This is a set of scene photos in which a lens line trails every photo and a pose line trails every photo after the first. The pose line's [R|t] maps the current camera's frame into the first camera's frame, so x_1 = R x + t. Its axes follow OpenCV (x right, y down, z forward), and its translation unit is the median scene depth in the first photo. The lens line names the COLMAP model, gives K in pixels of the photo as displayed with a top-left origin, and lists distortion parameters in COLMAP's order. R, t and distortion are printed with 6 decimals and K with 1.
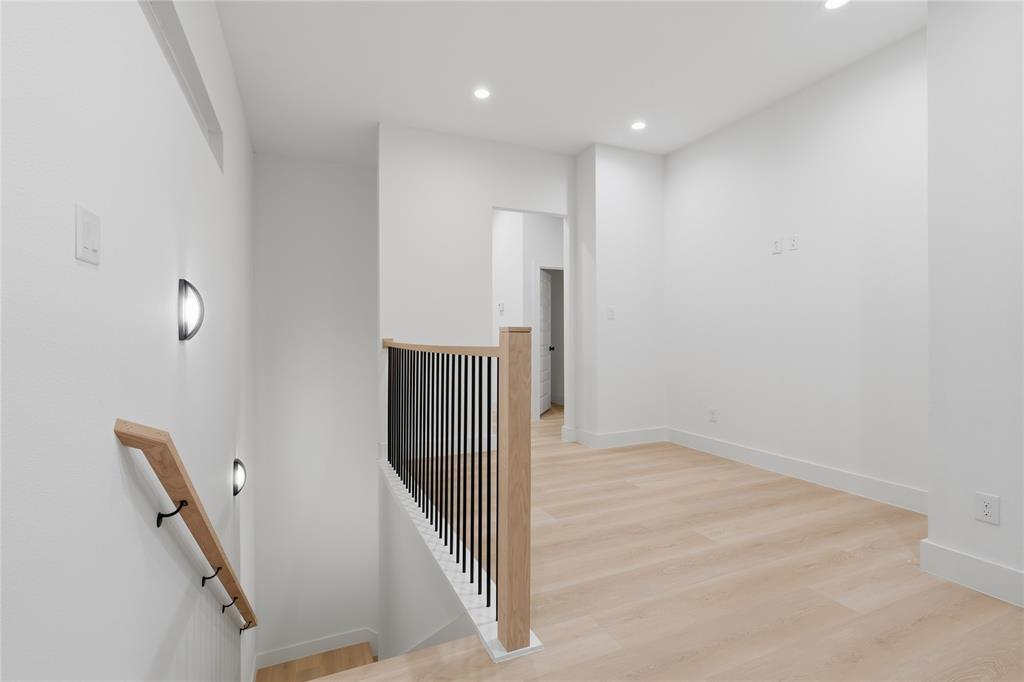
lens RADIAL K [[470.9, 0, 512.2], [0, 470.9, 342.1], [0, 0, 1]] dist [-0.000111, 0.000366]
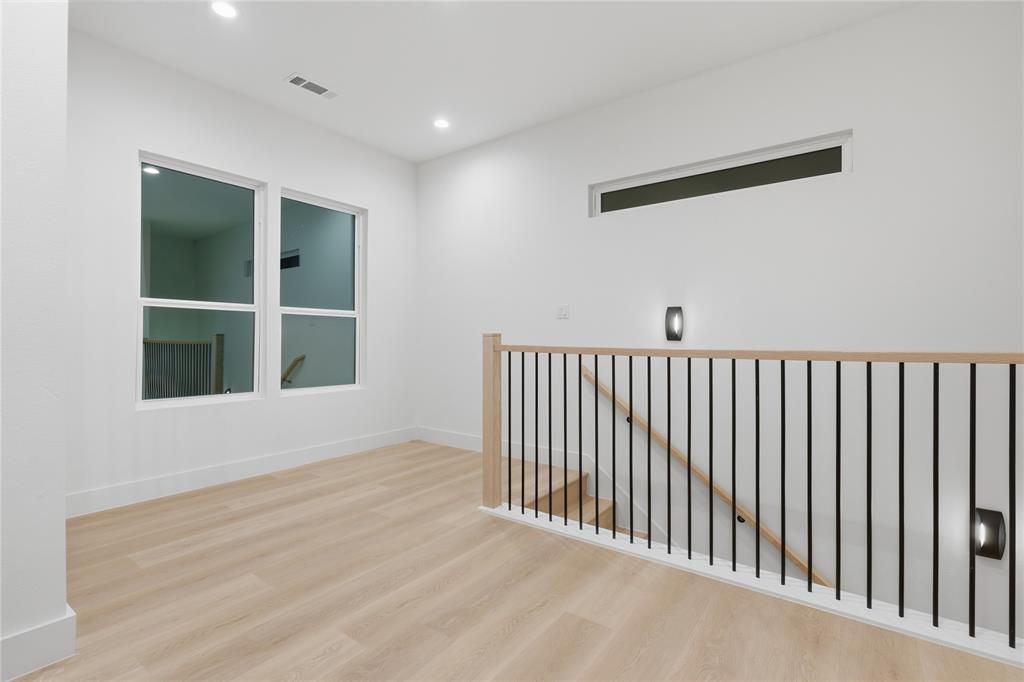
lens RADIAL K [[470.9, 0, 511.0], [0, 470.9, 336.9], [0, 0, 1]] dist [-0.000111, 0.000366]
pose [[-0.870712, -0.006342, -0.491753, 0.667154], [-0.010362, 0.999931, 0.005452, -0.025843], [0.491684, 0.009843, -0.870718, 2.069354]]
